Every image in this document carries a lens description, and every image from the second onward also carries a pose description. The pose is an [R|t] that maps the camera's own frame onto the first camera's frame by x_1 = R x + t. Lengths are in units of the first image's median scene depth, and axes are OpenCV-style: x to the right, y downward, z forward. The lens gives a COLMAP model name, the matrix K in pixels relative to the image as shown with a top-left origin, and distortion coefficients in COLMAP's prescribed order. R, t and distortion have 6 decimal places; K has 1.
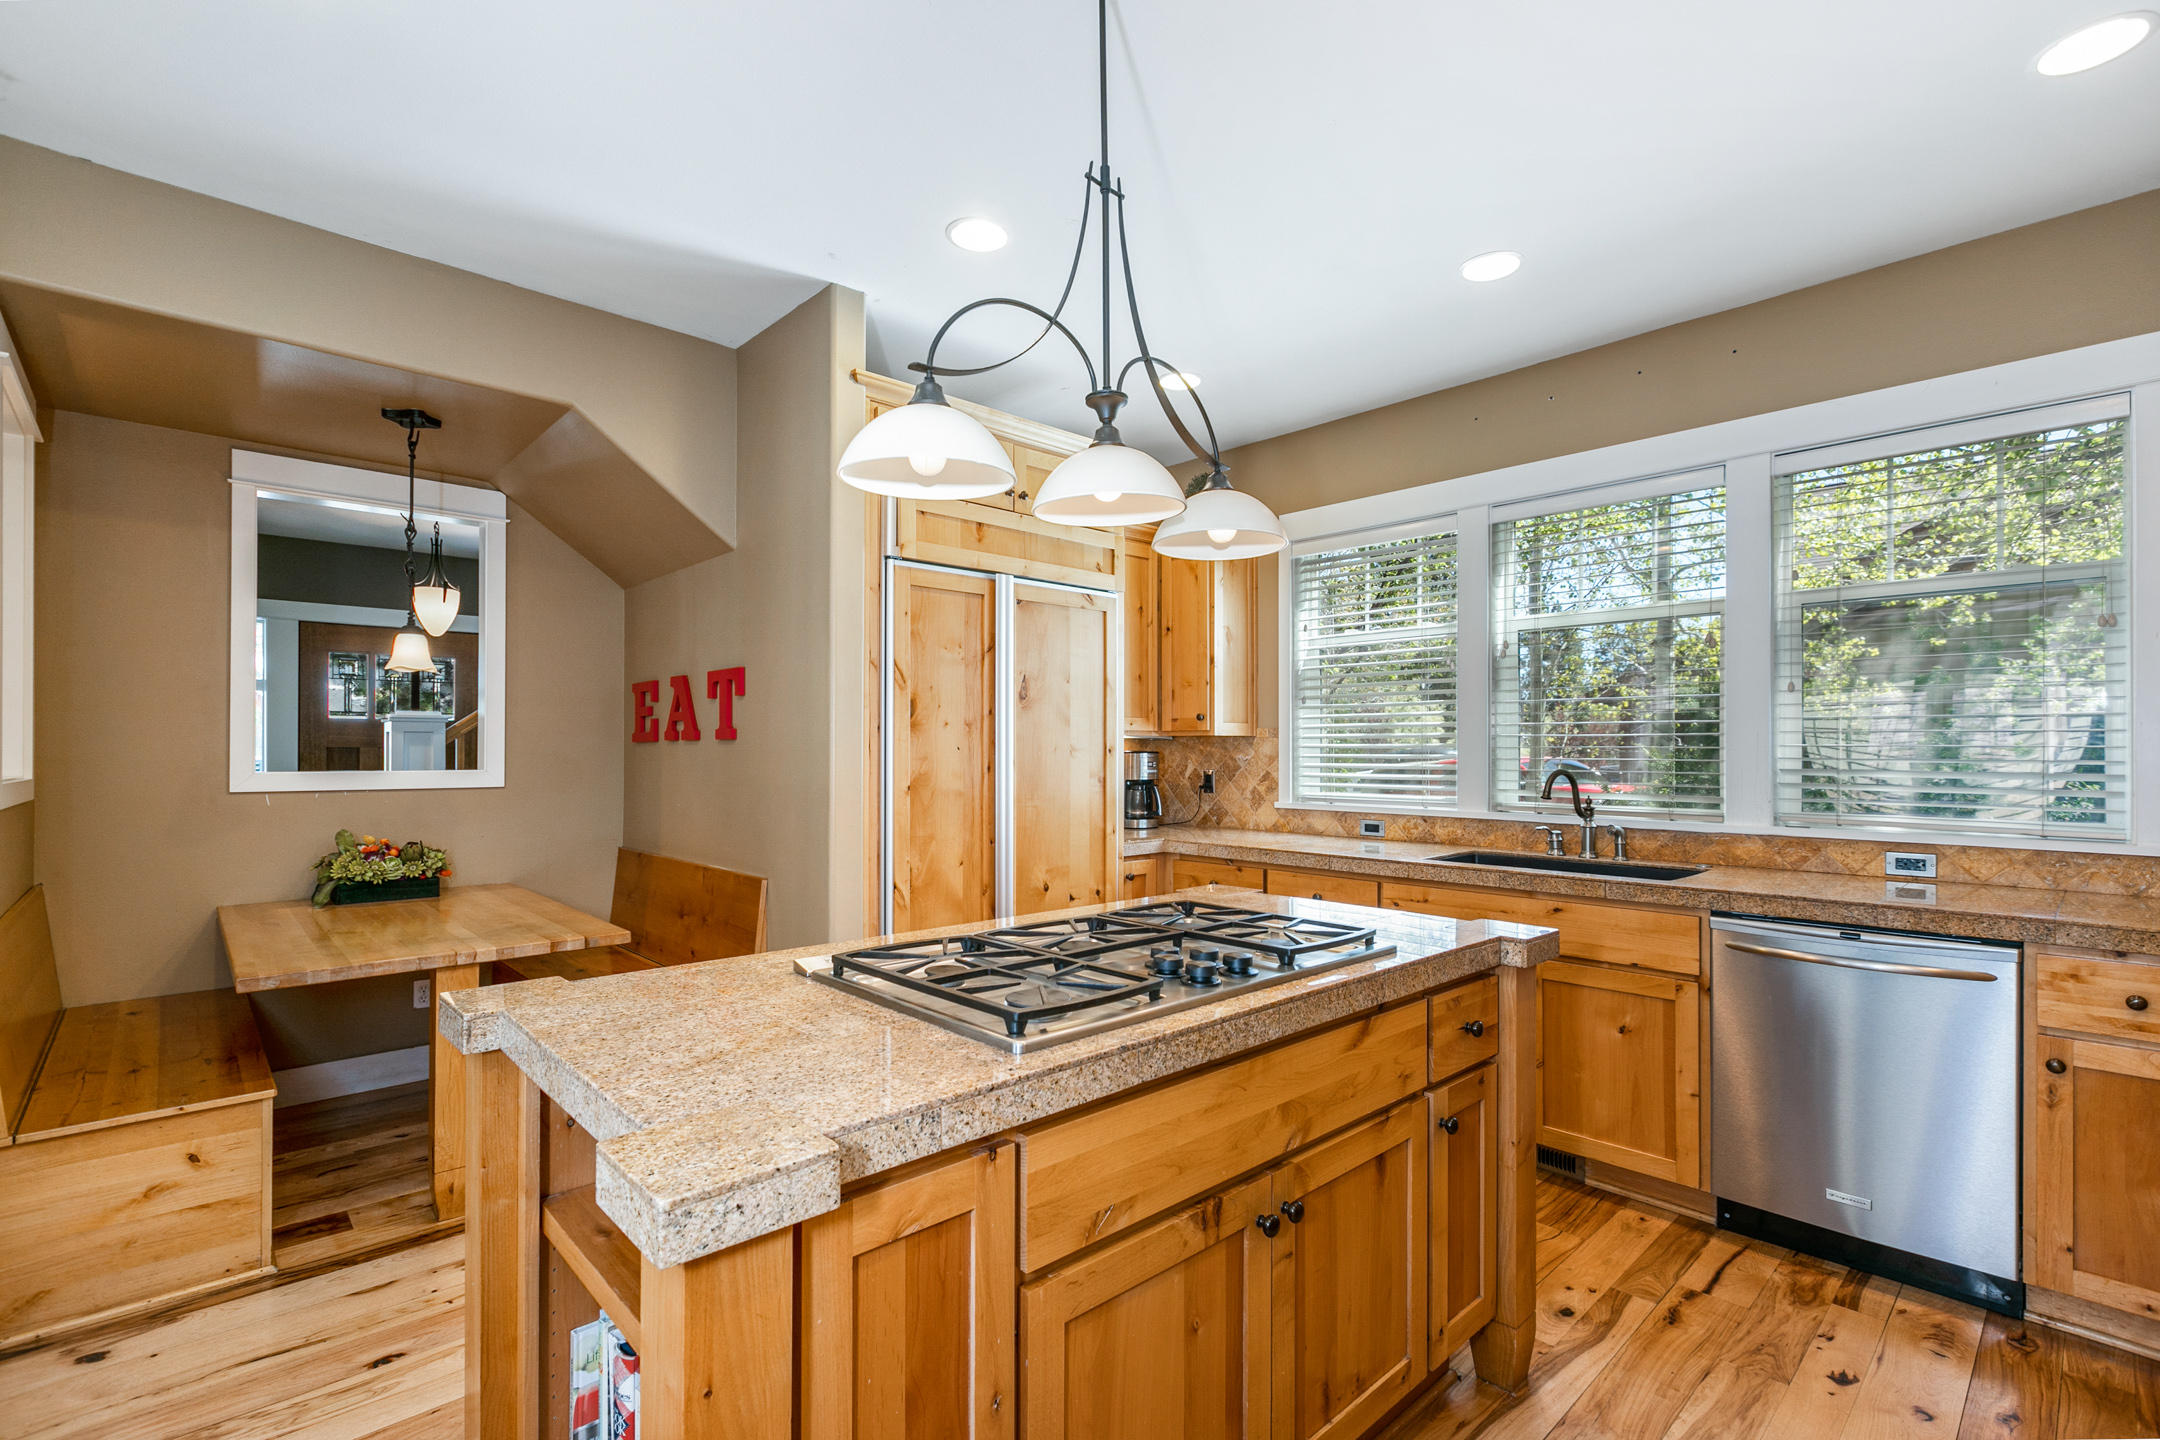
lens RADIAL K [[981.0, 0, 1062.6], [0, 981.0, 749.6], [0, 0, 1]] dist [-0.004885, 0.001236]
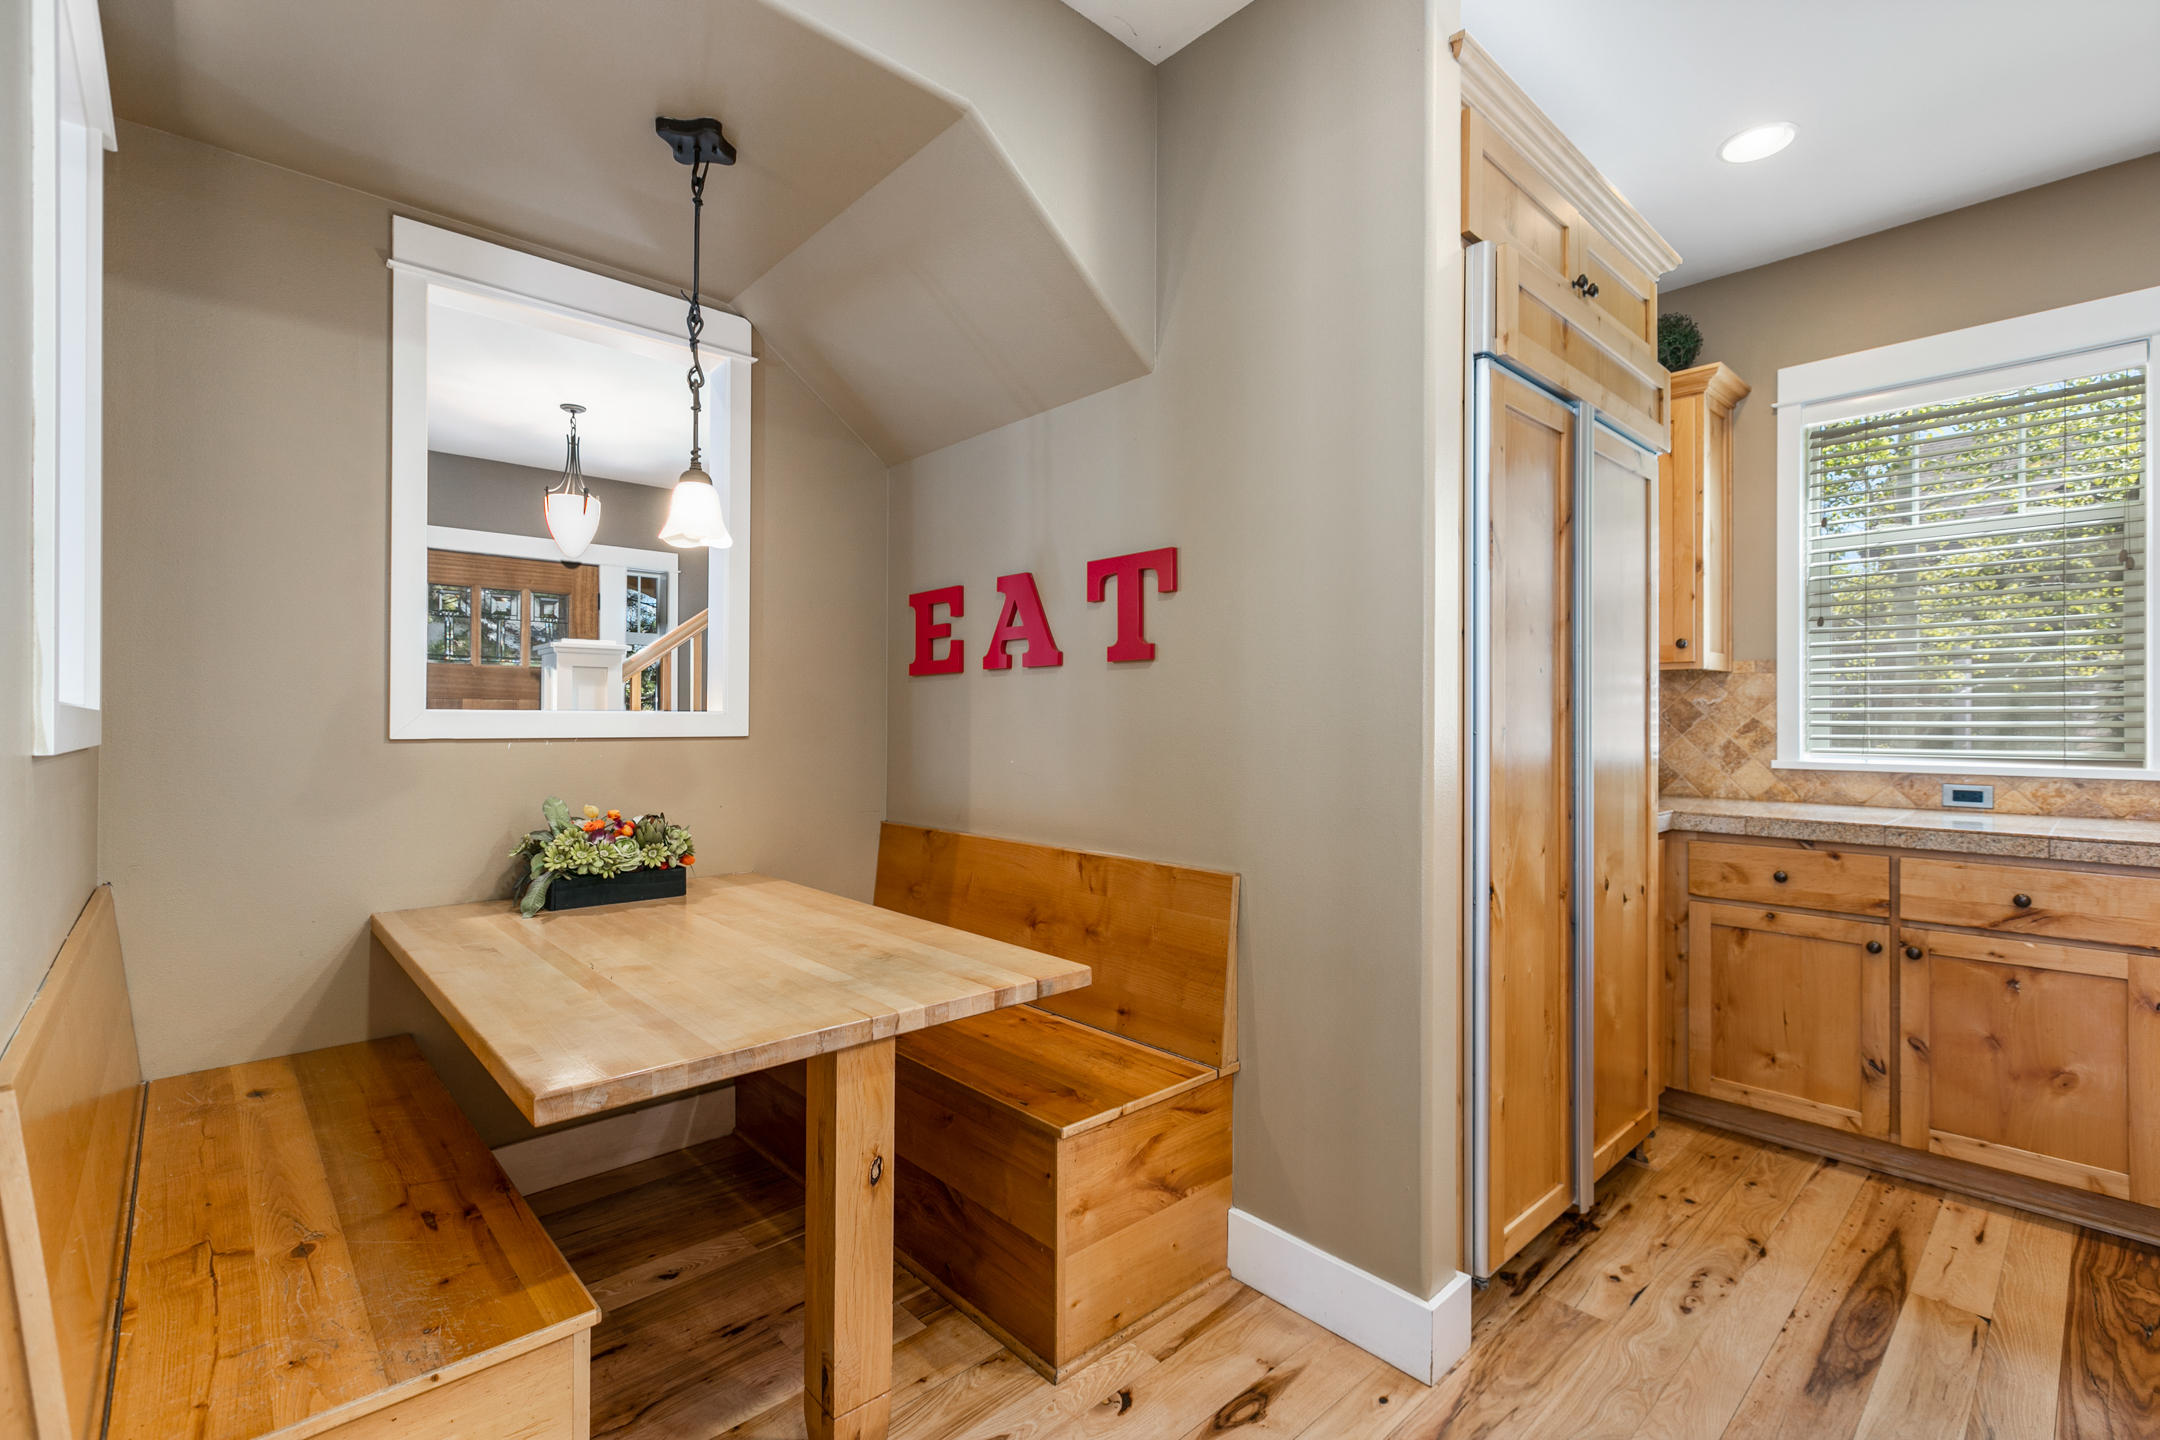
lens RADIAL K [[981.0, 0, 1078.2], [0, 981.0, 719.7], [0, 0, 1]] dist [-0.004885, 0.001236]
pose [[0.999982, 0.001101, -0.005922, -0.322841], [-0.001088, 0.999997, 0.002174, 0.024030], [0.005925, -0.002167, 0.999980, 0.289672]]
